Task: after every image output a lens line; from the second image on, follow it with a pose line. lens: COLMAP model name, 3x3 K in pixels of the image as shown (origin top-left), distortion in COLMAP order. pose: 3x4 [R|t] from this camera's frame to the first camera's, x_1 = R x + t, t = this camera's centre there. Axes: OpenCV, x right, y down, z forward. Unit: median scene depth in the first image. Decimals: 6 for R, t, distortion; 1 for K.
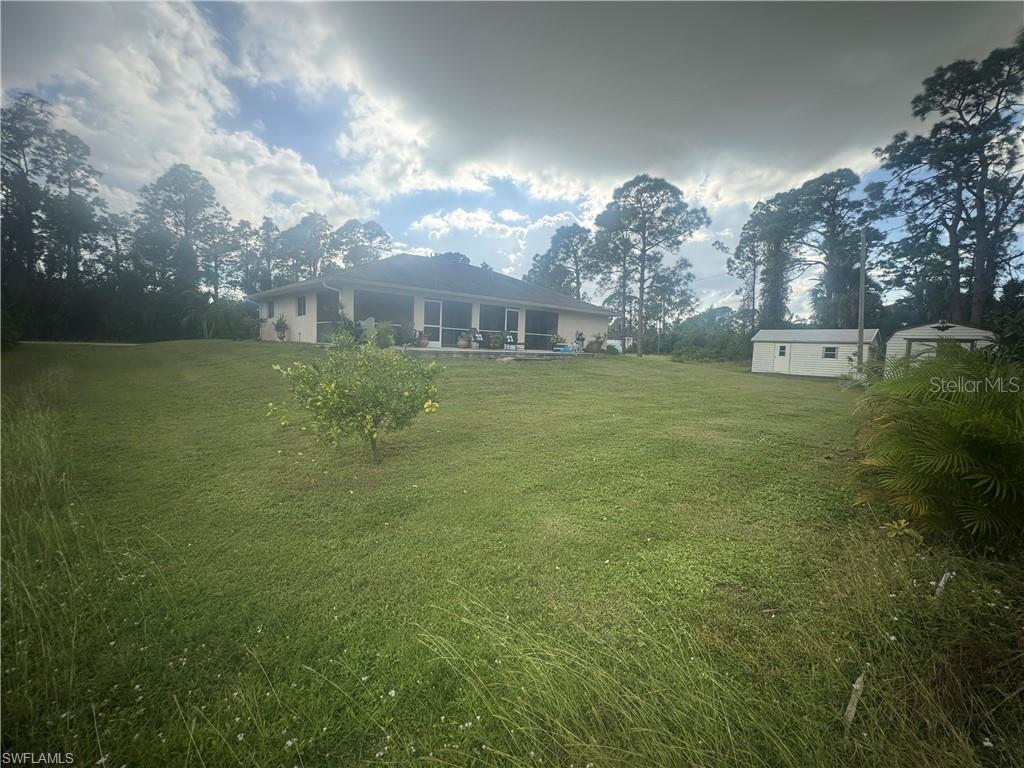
lens RADIAL K [[442.1, 0, 511.5], [0, 442.1, 381.6], [0, 0, 1]] dist [0.000065, -0.000294]
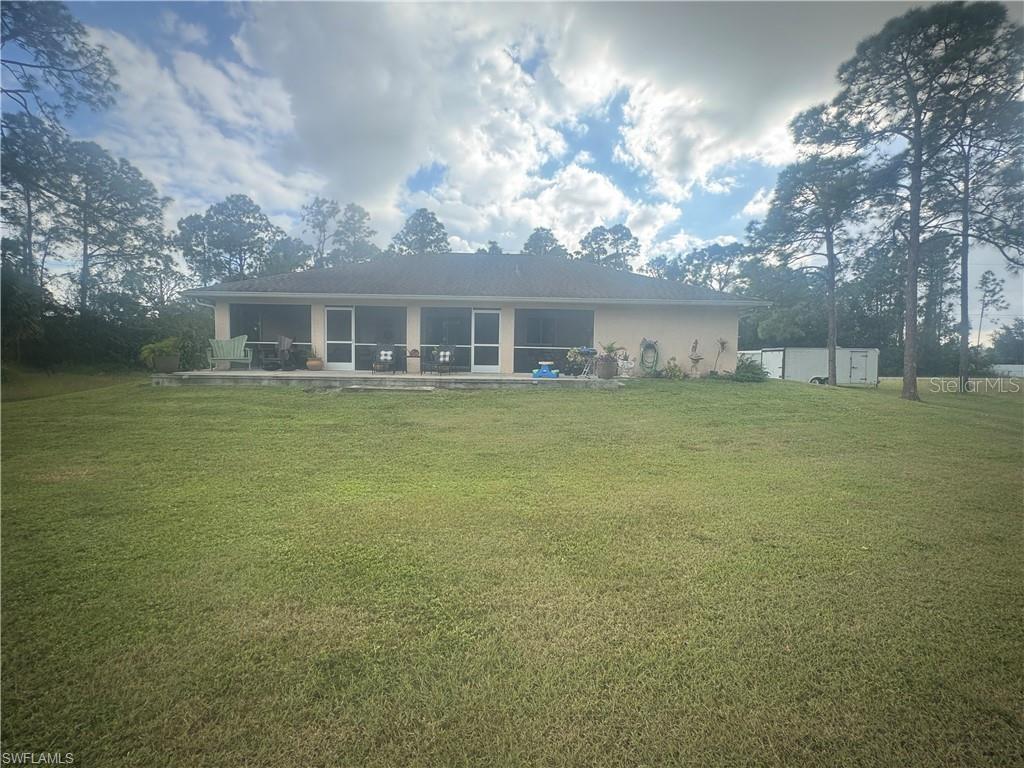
lens RADIAL K [[488.6, 0, 510.3], [0, 488.6, 384.7], [0, 0, 1]] dist [-0.005170, 0.000027]
pose [[0.742727, 0.011097, -0.669502, 0.454426], [-0.043452, 0.998554, -0.031653, -0.031327], [0.668183, 0.052601, 0.742135, 0.450300]]
